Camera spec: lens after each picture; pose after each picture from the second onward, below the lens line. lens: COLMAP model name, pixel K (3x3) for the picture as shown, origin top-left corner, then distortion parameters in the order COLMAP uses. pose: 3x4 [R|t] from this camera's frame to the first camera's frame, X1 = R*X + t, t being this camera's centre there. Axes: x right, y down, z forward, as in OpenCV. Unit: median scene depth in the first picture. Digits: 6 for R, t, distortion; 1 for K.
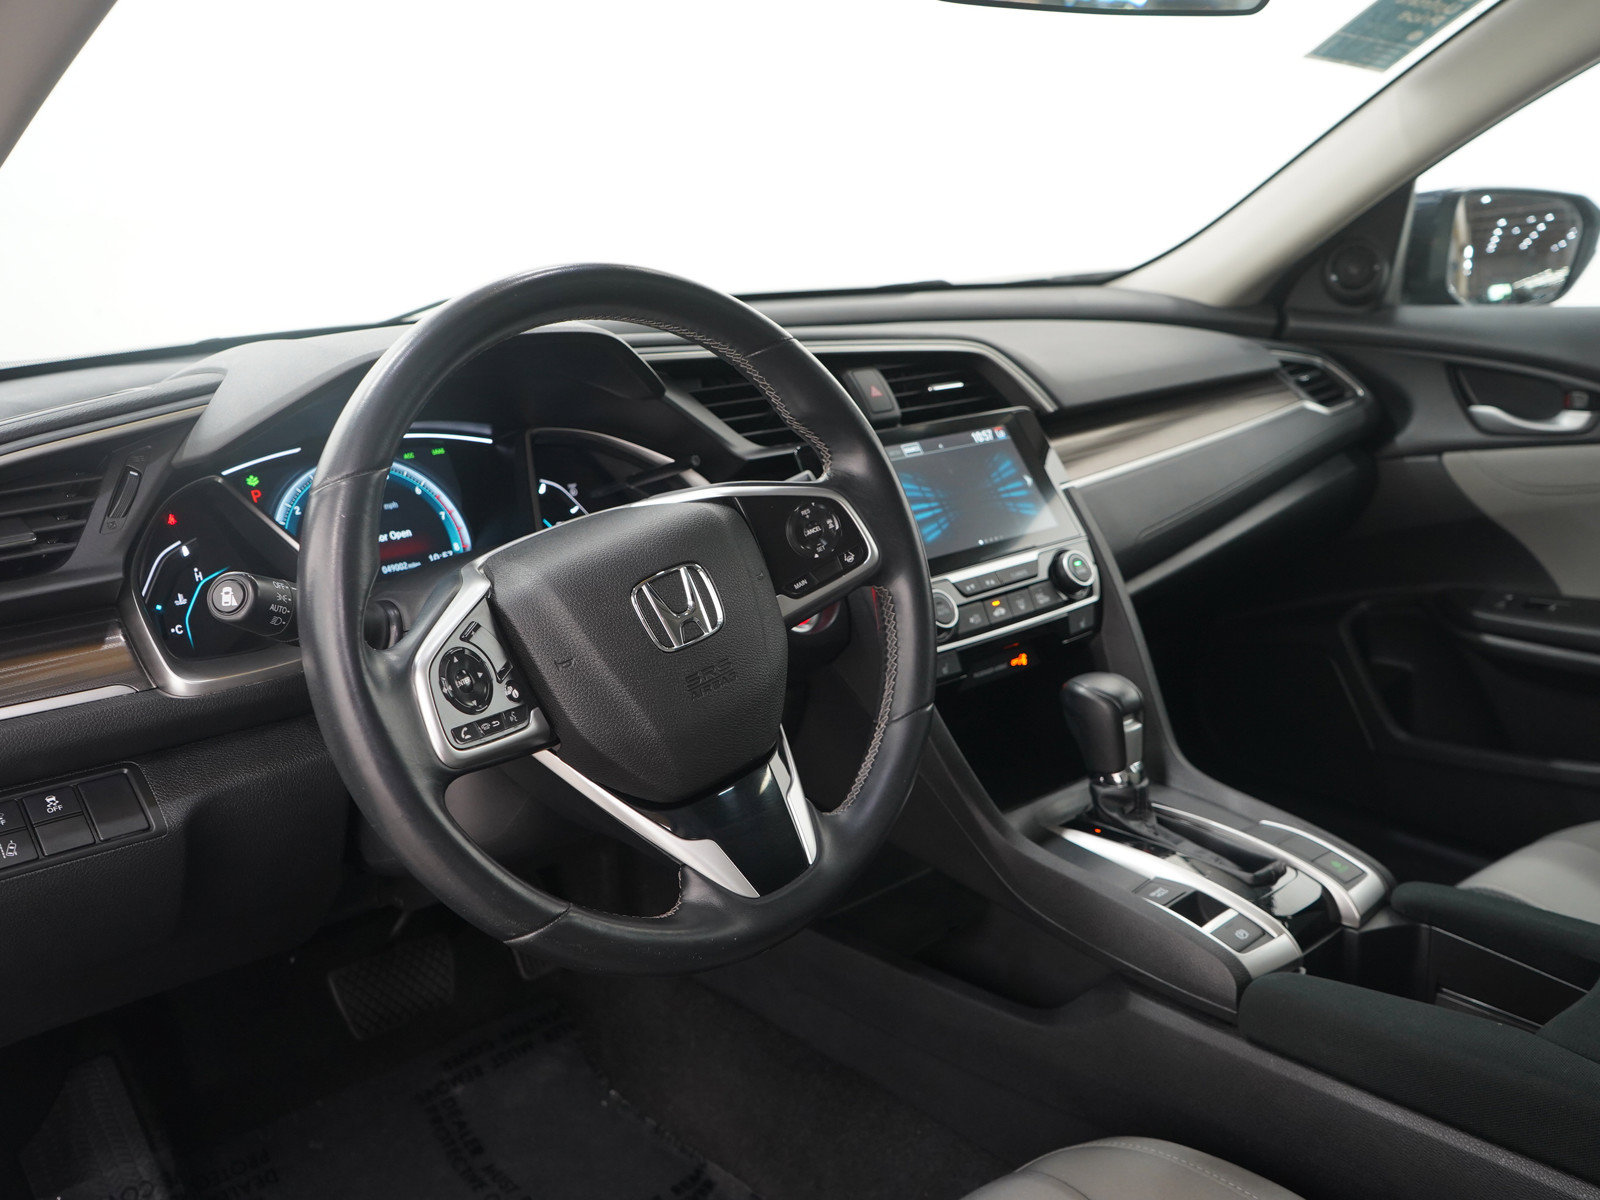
lens RADIAL K [[1487.6, 0, 799.2], [0, 1487.6, 593.5], [0, 0, 1]] dist [0.015747, 0.000000]
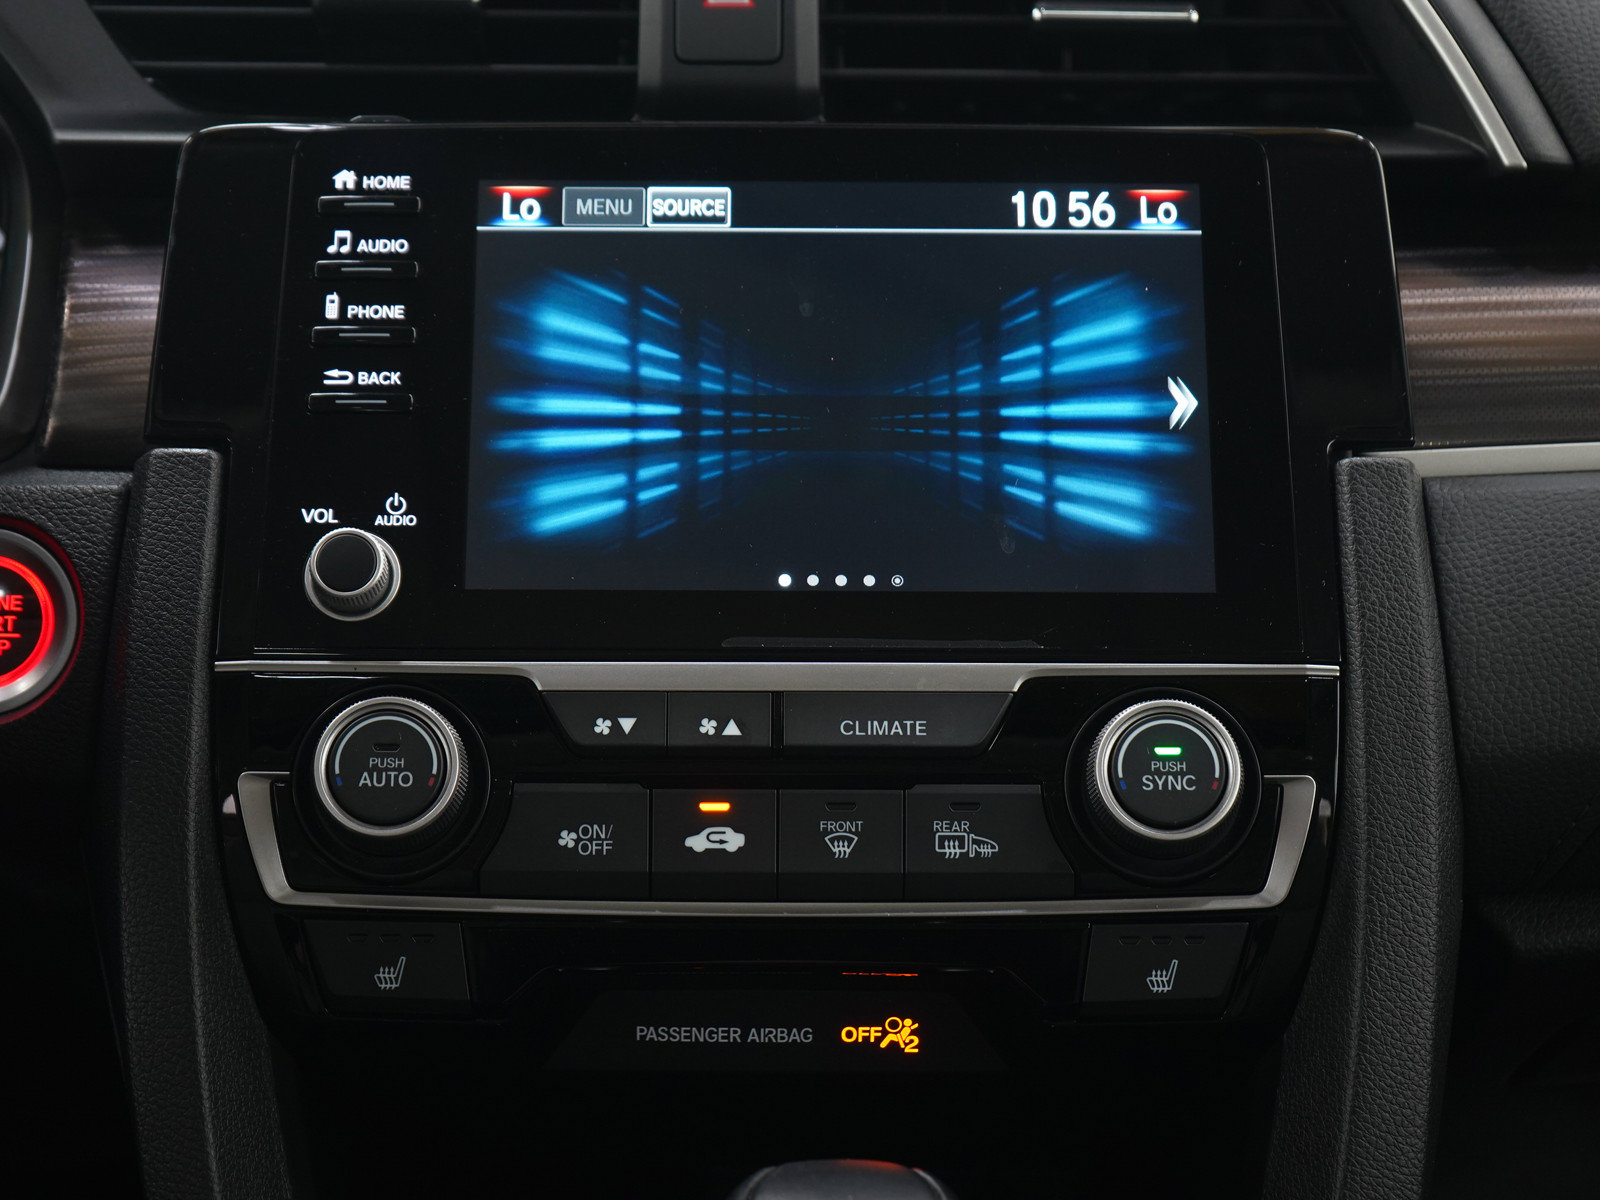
lens RADIAL K [[3368.2, 0, 800.9], [0, 3368.2, 595.8], [0, 0, 1]] dist [-0.067854, 0.000000]
pose [[0.749770, 0.244012, -0.615064, 0.521876], [-0.199441, 0.969631, 0.141558, -0.123625], [0.630927, 0.016533, 0.775666, 0.532365]]
